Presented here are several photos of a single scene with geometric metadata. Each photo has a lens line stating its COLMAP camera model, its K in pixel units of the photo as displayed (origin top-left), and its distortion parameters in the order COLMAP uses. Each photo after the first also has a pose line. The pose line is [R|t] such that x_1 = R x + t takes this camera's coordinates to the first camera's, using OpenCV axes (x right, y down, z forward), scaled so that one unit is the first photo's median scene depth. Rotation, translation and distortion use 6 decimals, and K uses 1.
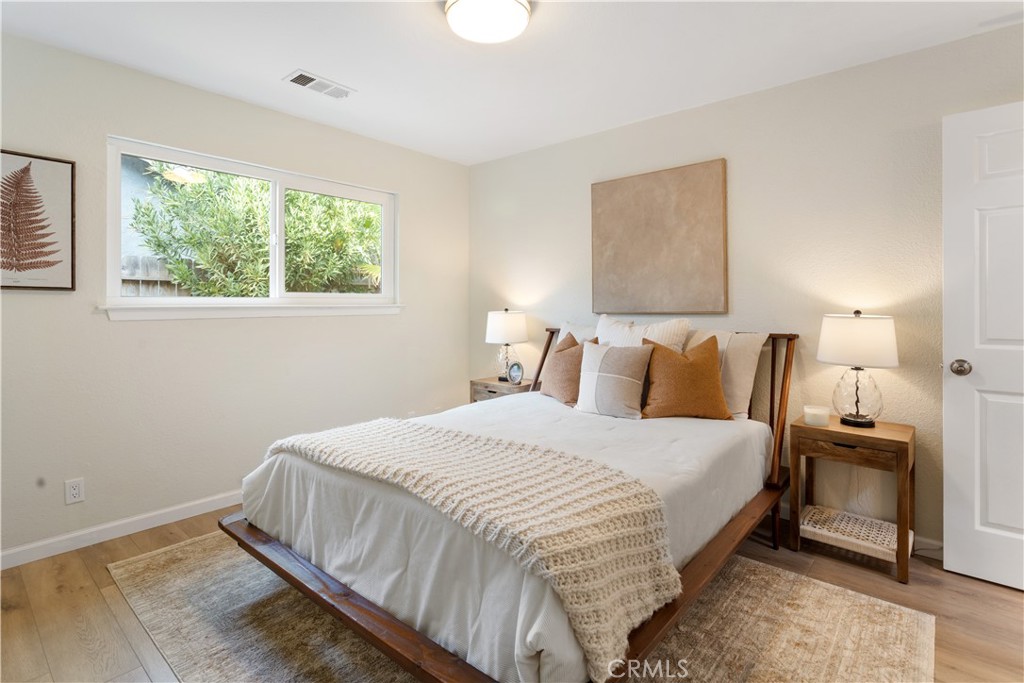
lens RADIAL K [[504.8, 0, 512.8], [0, 504.8, 313.3], [0, 0, 1]] dist [-0.005286, 0.001354]
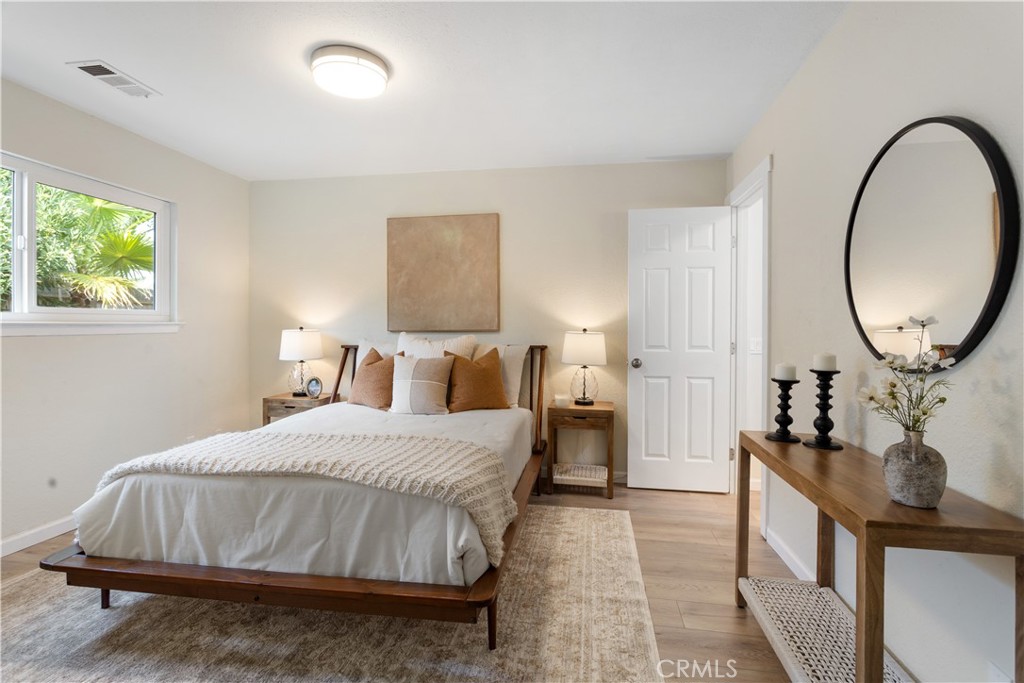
lens RADIAL K [[494.5, 0, 512.0], [0, 494.5, 341.5], [0, 0, 1]] dist [-0.000654, 0.000854]
pose [[0.853425, -0.012327, 0.521071, -0.279200], [0.002702, 0.999811, 0.019227, 0.003619], [-0.521209, -0.015001, 0.853297, -0.157997]]
